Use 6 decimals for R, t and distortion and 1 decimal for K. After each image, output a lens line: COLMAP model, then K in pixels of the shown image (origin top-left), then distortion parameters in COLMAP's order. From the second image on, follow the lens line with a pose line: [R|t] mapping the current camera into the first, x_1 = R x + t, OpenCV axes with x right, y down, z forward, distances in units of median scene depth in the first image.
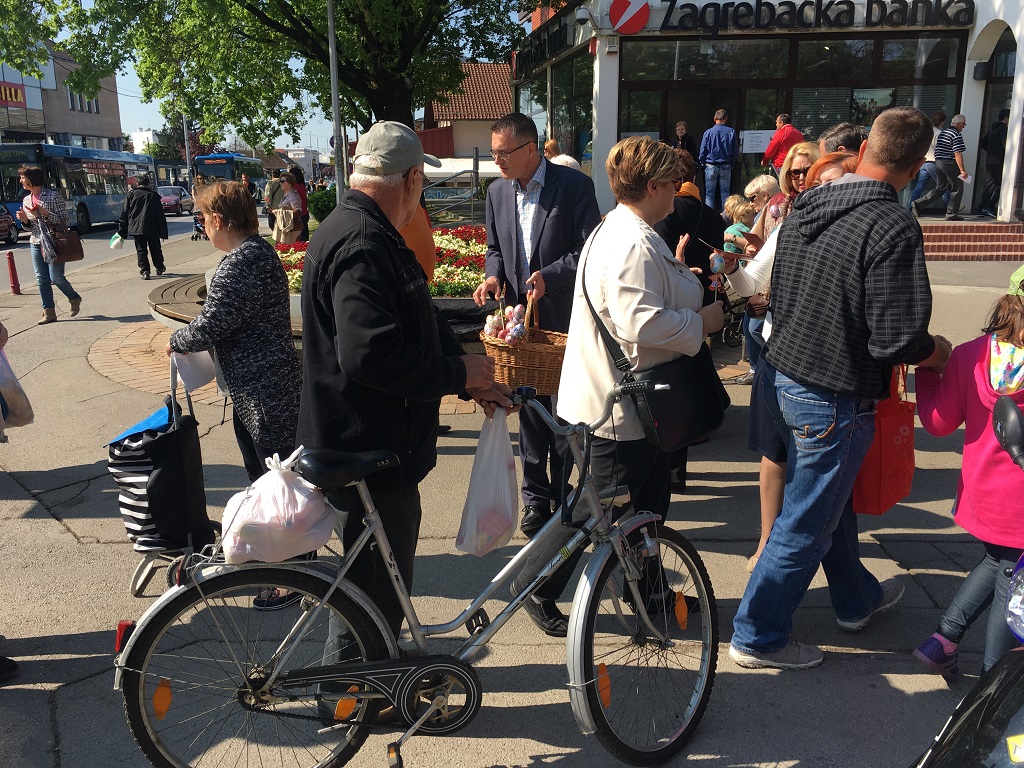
lens RADIAL K [[860.2, 0, 508.5], [0, 860.2, 383.7], [0, 0, 1]] dist [0.077627, -0.110247]
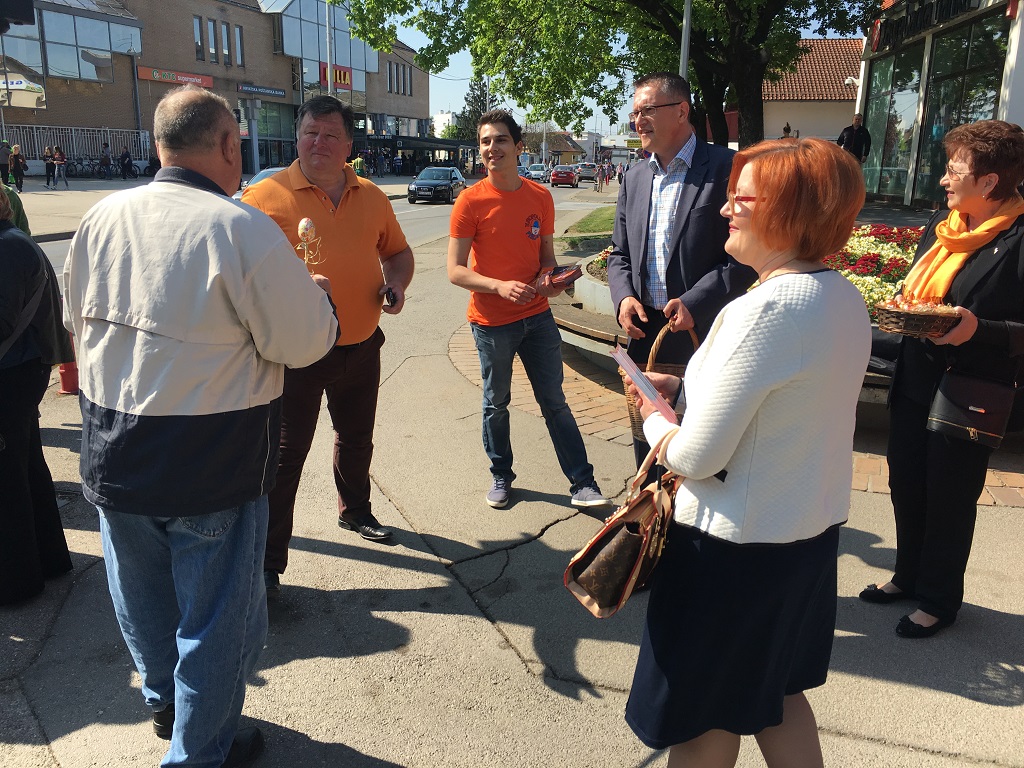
lens RADIAL K [[861.8, 0, 512.0], [0, 861.8, 384.0], [0, 0, 1]] dist [0.061913, -0.088865]
pose [[0.954050, 0.097813, -0.283233, -0.077069], [-0.092737, 0.995198, 0.031306, -0.016762], [0.284935, -0.003602, 0.958540, 0.075121]]
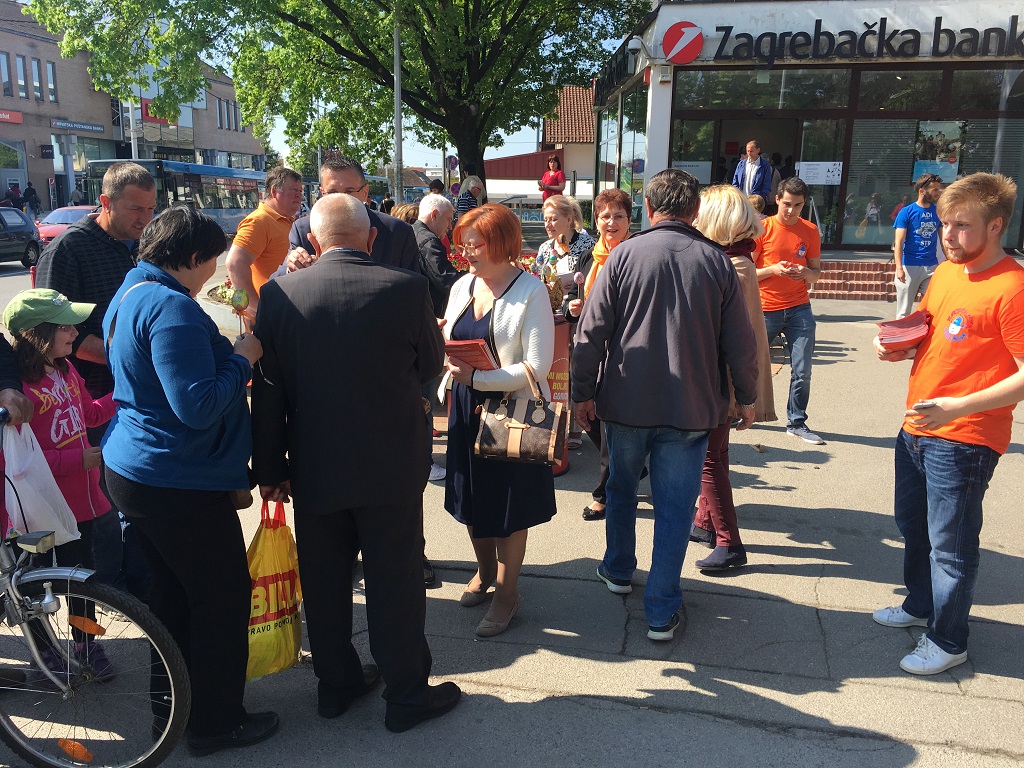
lens RADIAL K [[861.8, 0, 512.0], [0, 861.8, 384.0], [0, 0, 1]] dist [0.061913, -0.088865]
pose [[0.988311, 0.054802, -0.142259, 0.095889], [-0.057909, 0.998163, -0.017793, -0.005854], [0.141023, 0.025823, 0.989669, -0.003148]]
